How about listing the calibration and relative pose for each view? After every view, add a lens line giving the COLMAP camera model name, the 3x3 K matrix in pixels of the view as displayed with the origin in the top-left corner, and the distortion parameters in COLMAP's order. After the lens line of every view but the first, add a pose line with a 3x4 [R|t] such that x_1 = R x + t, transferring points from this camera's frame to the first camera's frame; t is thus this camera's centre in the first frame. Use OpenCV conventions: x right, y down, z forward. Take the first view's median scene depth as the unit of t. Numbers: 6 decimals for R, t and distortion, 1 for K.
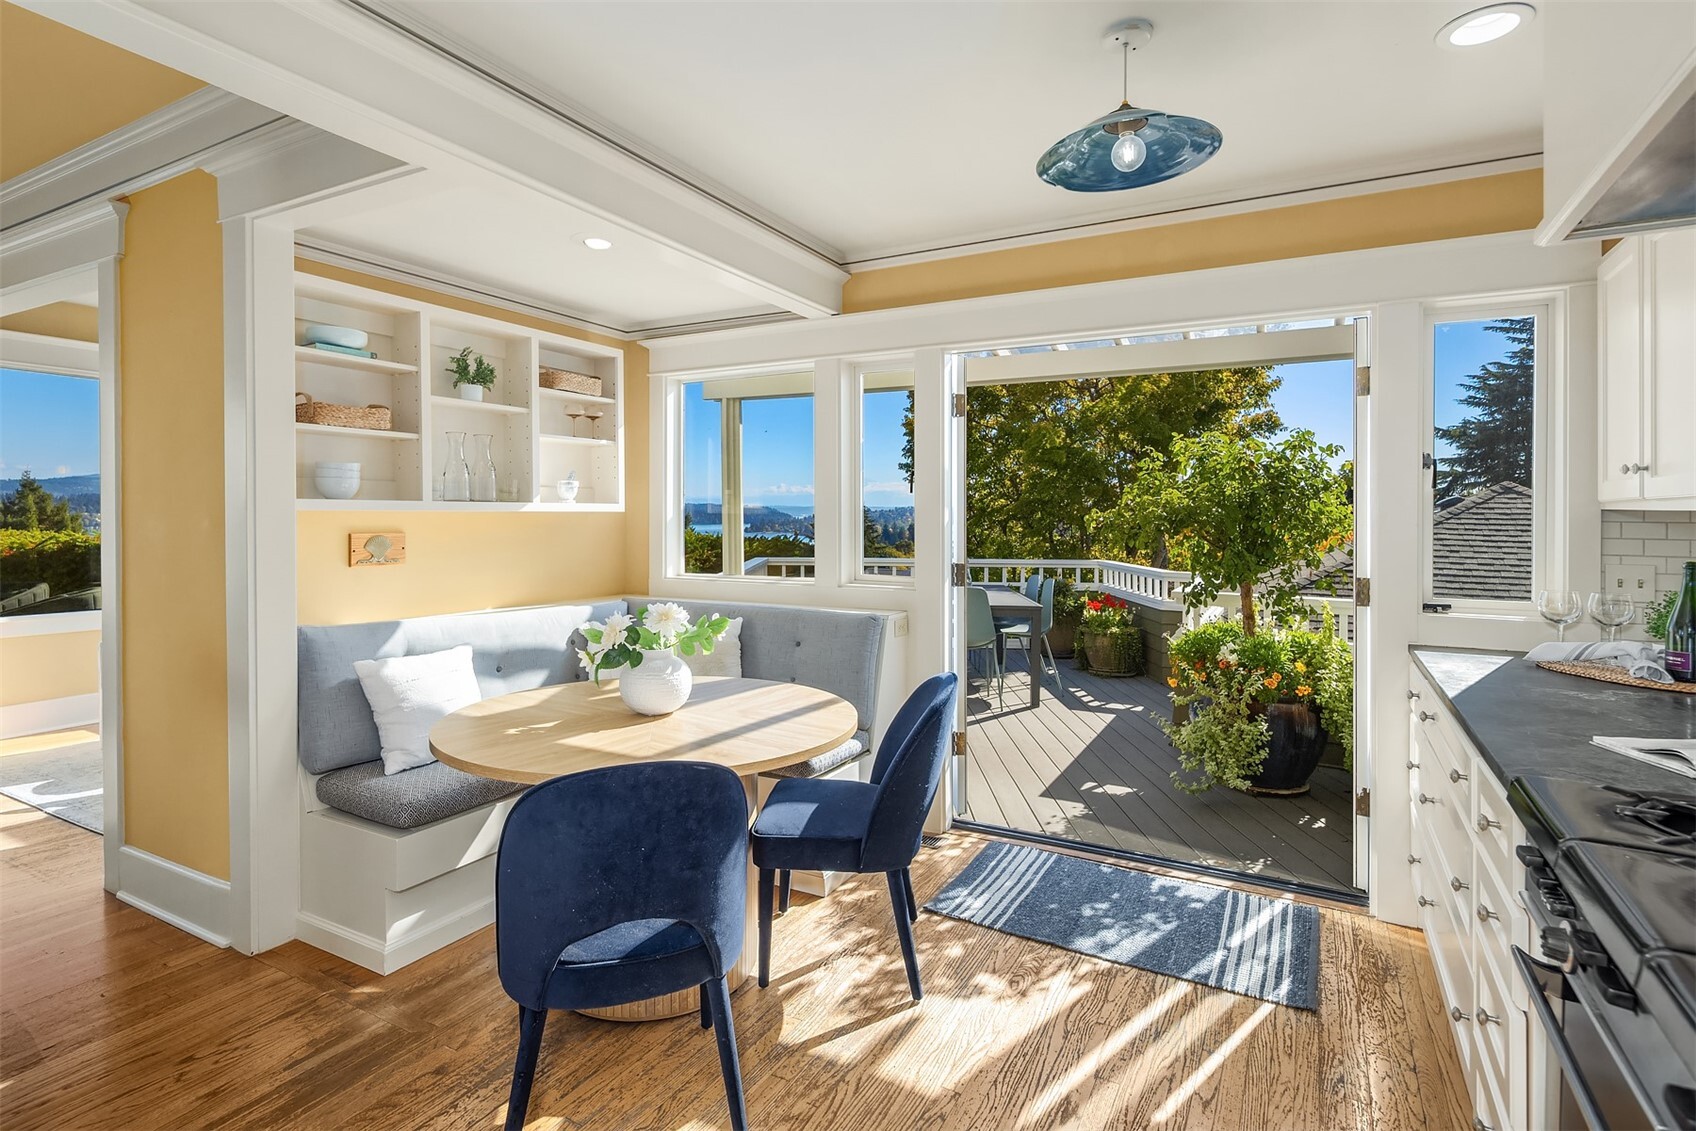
lens RADIAL K [[840.2, 0, 850.1], [0, 840.2, 515.2], [0, 0, 1]] dist [0.017578, -0.000282]
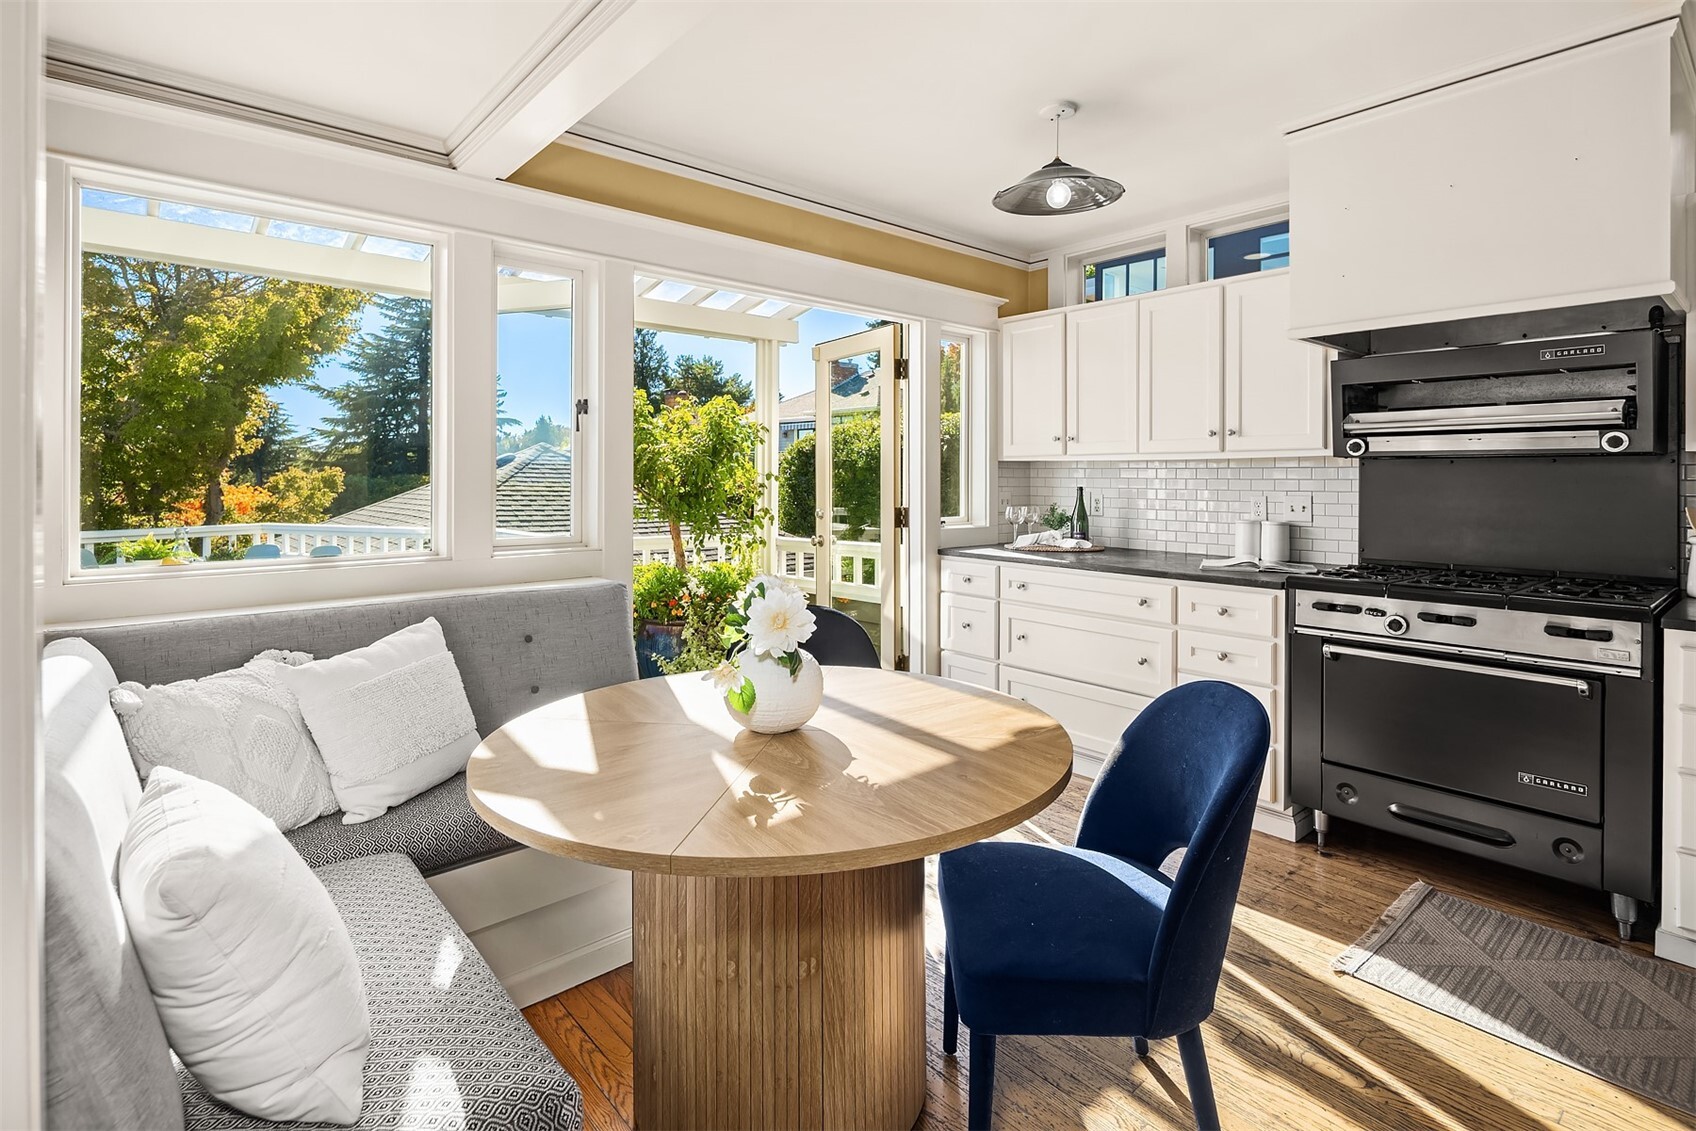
lens RADIAL K [[823.2, 0, 878.4], [0, 823.2, 483.6], [0, 0, 1]] dist [0.003745, 0.000011]
pose [[0.329767, -0.011679, 0.943990, -0.633450], [-0.000315, 0.999922, 0.012482, 0.014897], [-0.944062, -0.004414, 0.329738, 0.511000]]
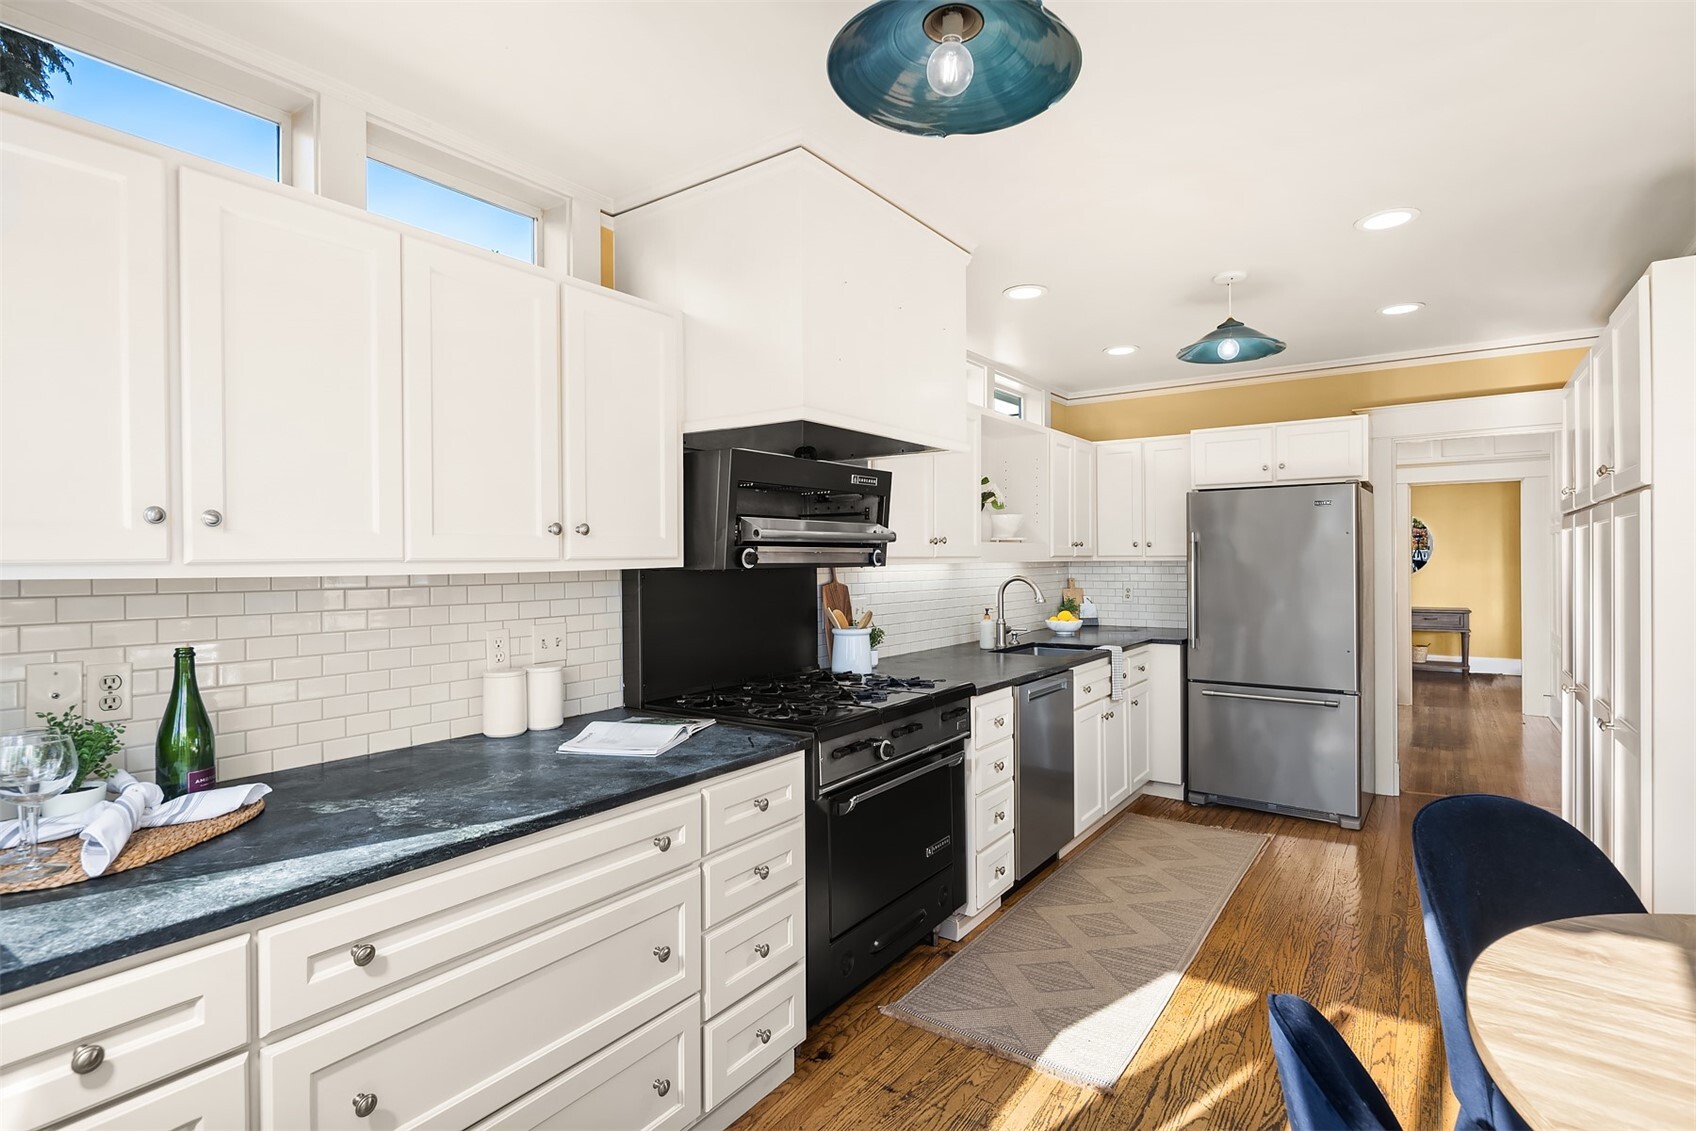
lens RADIAL K [[841.1, 0, 824.4], [0, 841.1, 563.3], [0, 0, 1]] dist [-0.003233, -0.000436]
pose [[-0.991136, 0.004209, 0.132784, 0.202621], [0.005178, 0.999962, 0.006957, -0.013044], [-0.132749, 0.007583, -0.991121, 1.043072]]
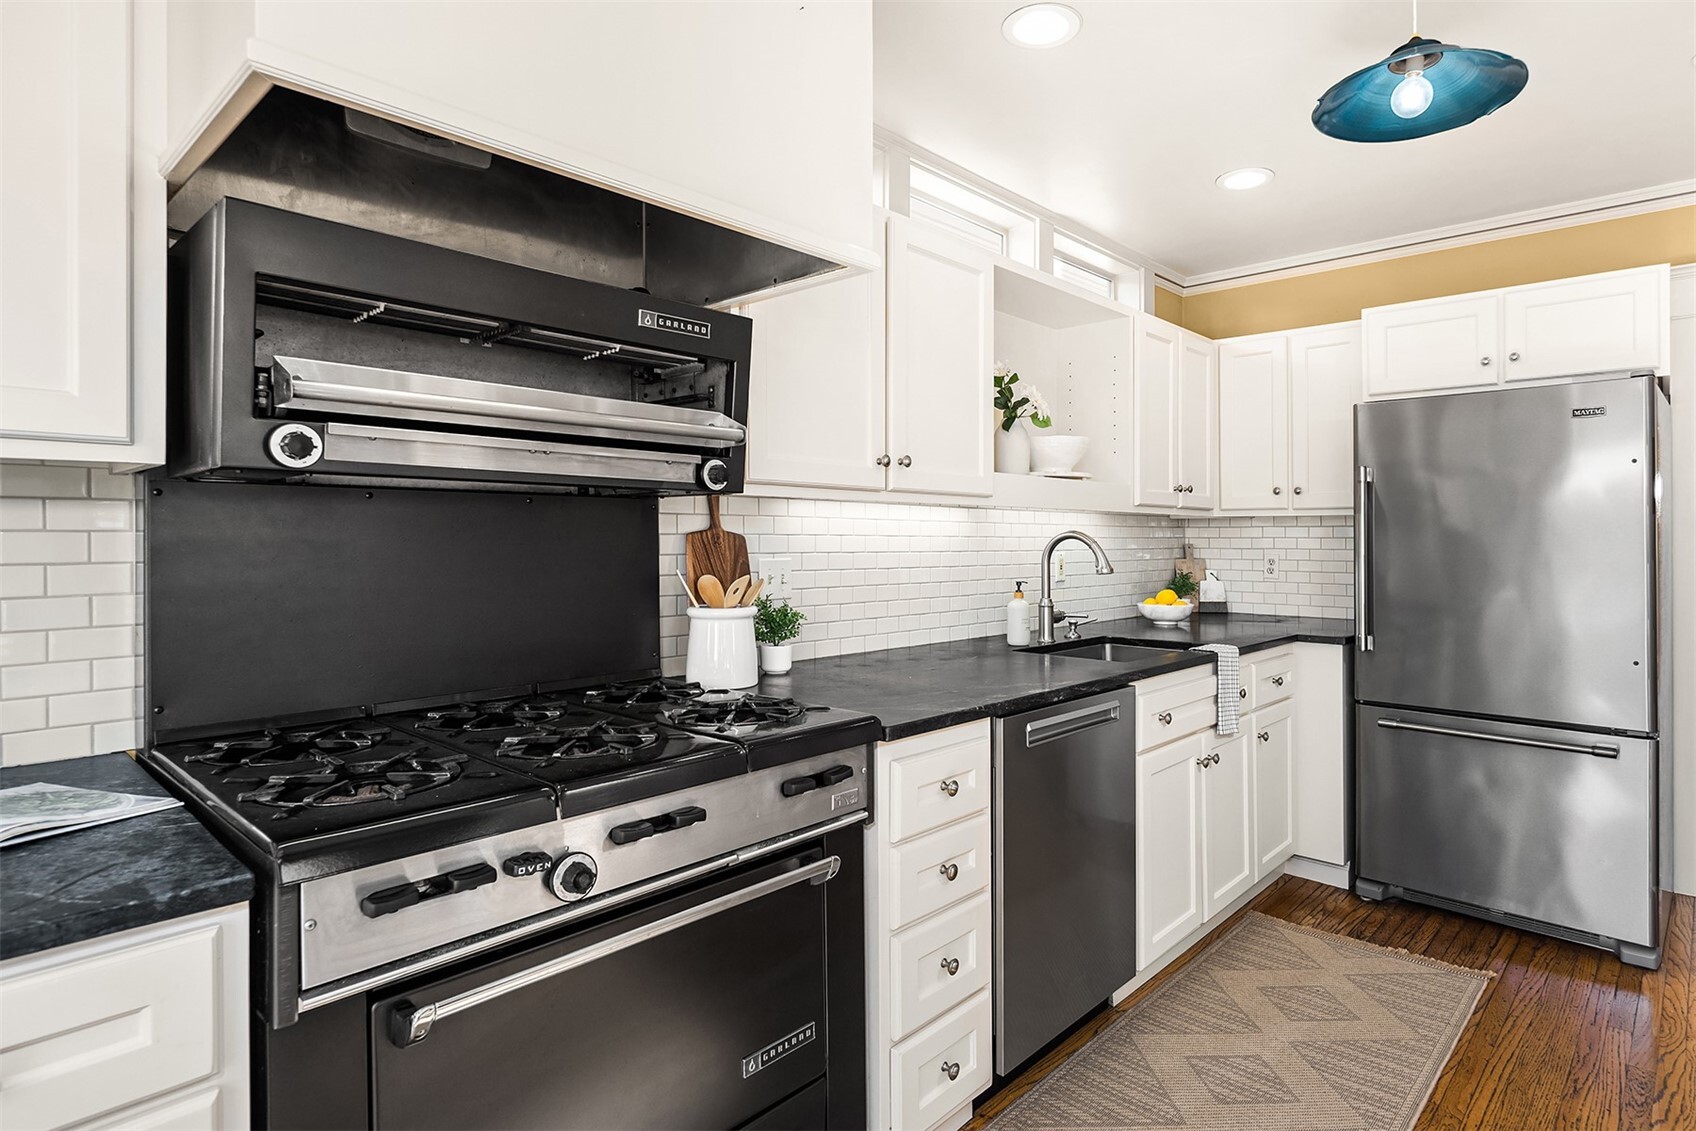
lens RADIAL K [[911.3, 0, 887.7], [0, 911.3, 530.8], [0, 0, 1]] dist [0.001429, -0.000314]
pose [[-0.973108, -0.002420, 0.230337, 0.047652], [-0.003916, 0.999974, -0.006039, 0.022775], [-0.230316, -0.006779, -0.973092, 0.625609]]
